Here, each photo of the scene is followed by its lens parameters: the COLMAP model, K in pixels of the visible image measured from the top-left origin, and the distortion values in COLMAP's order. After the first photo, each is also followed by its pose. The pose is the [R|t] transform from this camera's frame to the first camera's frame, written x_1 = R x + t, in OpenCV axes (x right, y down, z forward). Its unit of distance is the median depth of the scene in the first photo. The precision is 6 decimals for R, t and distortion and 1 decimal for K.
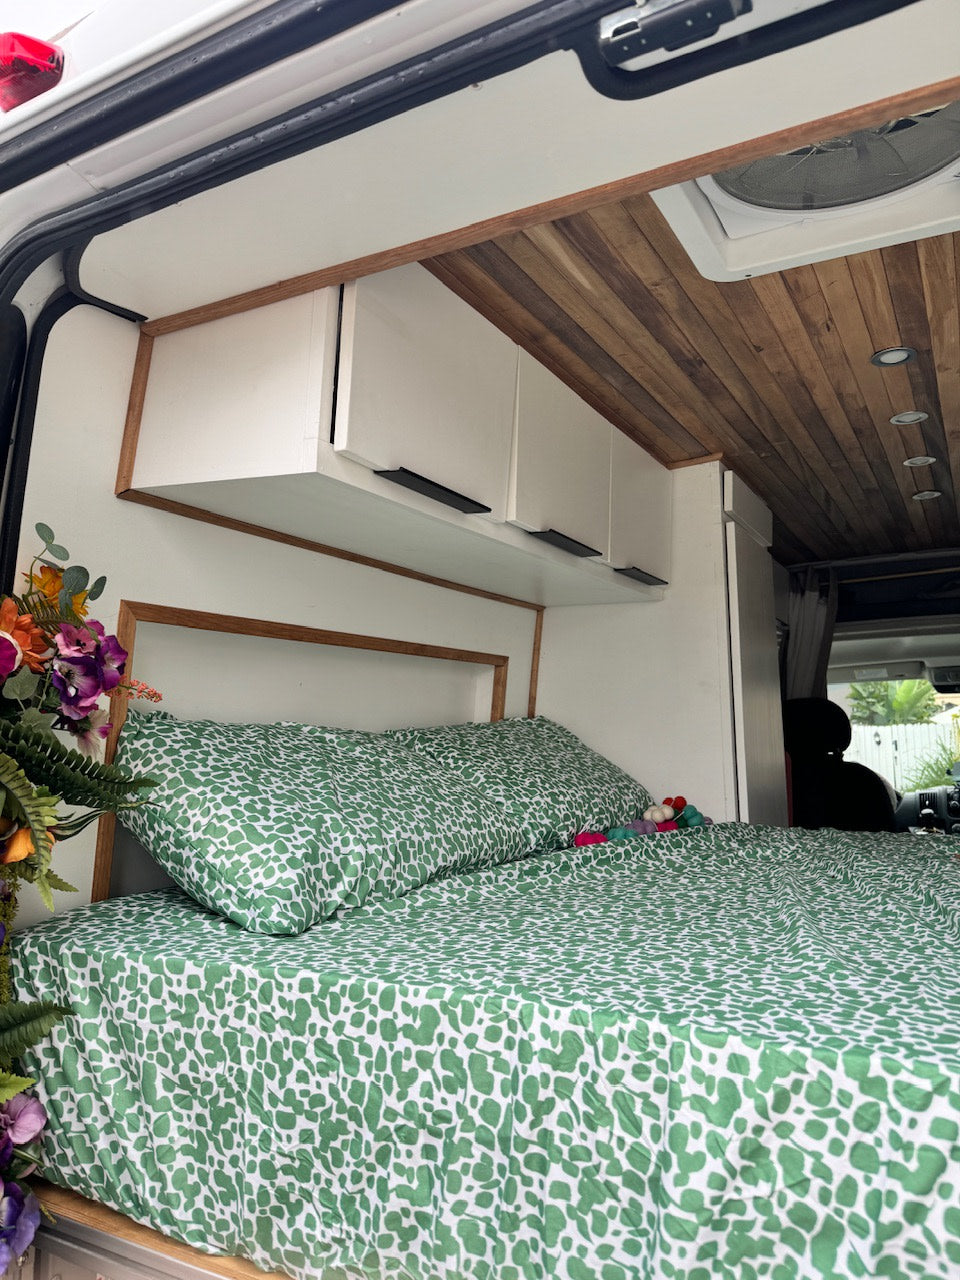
lens RADIAL K [[897.9, 0, 480.0], [0, 897.9, 640.0], [0, 0, 1]] dist [0.071034, -0.071977]
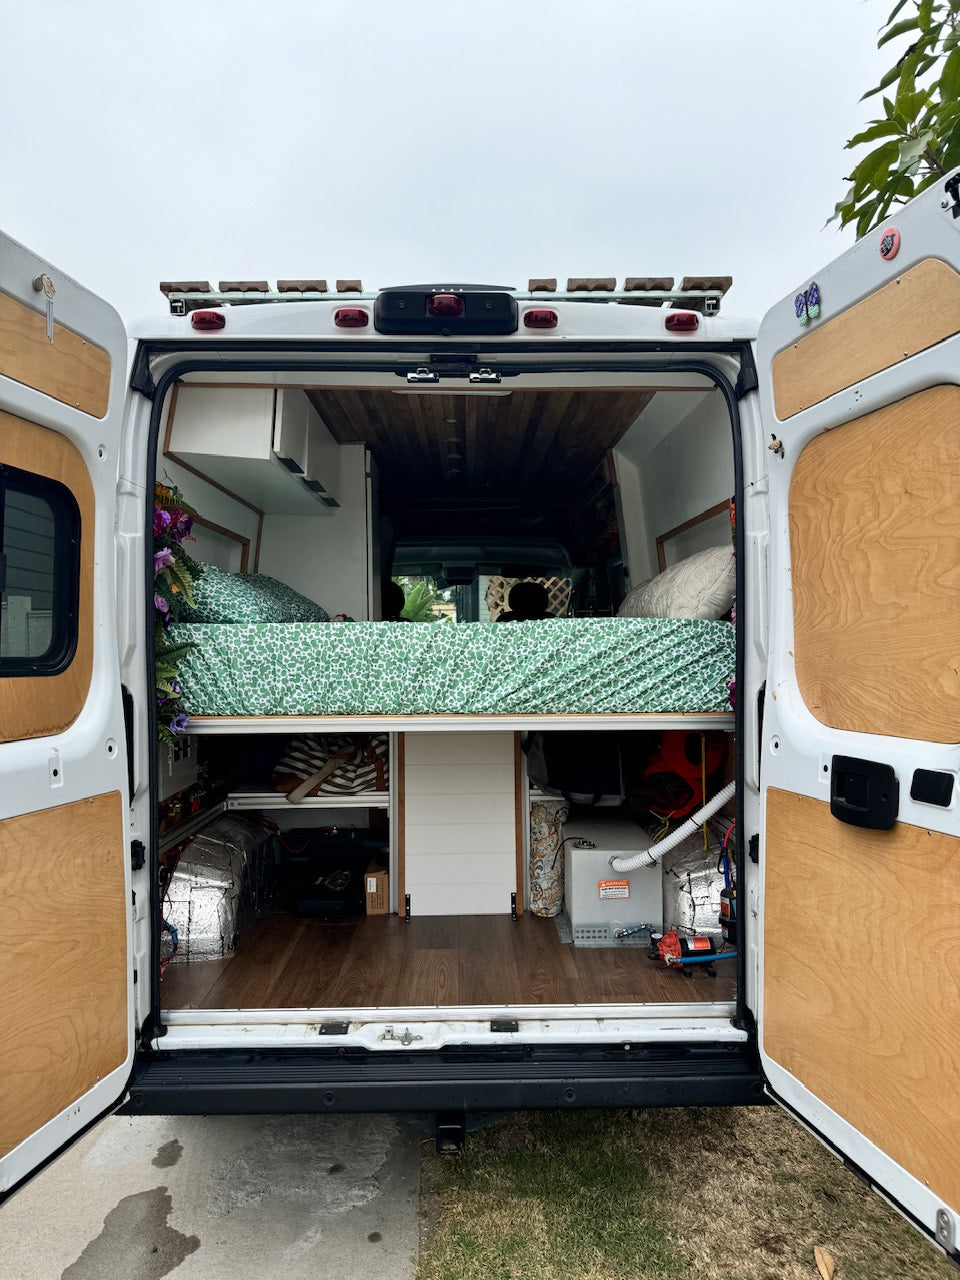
lens RADIAL K [[897.9, 0, 480.0], [0, 897.9, 640.0], [0, 0, 1]] dist [0.071034, -0.071977]
pose [[0.867264, 0.008668, 0.497773, -1.181822], [-0.056094, 0.995183, 0.080404, 0.119874], [-0.494678, -0.097653, 0.863573, -2.053270]]
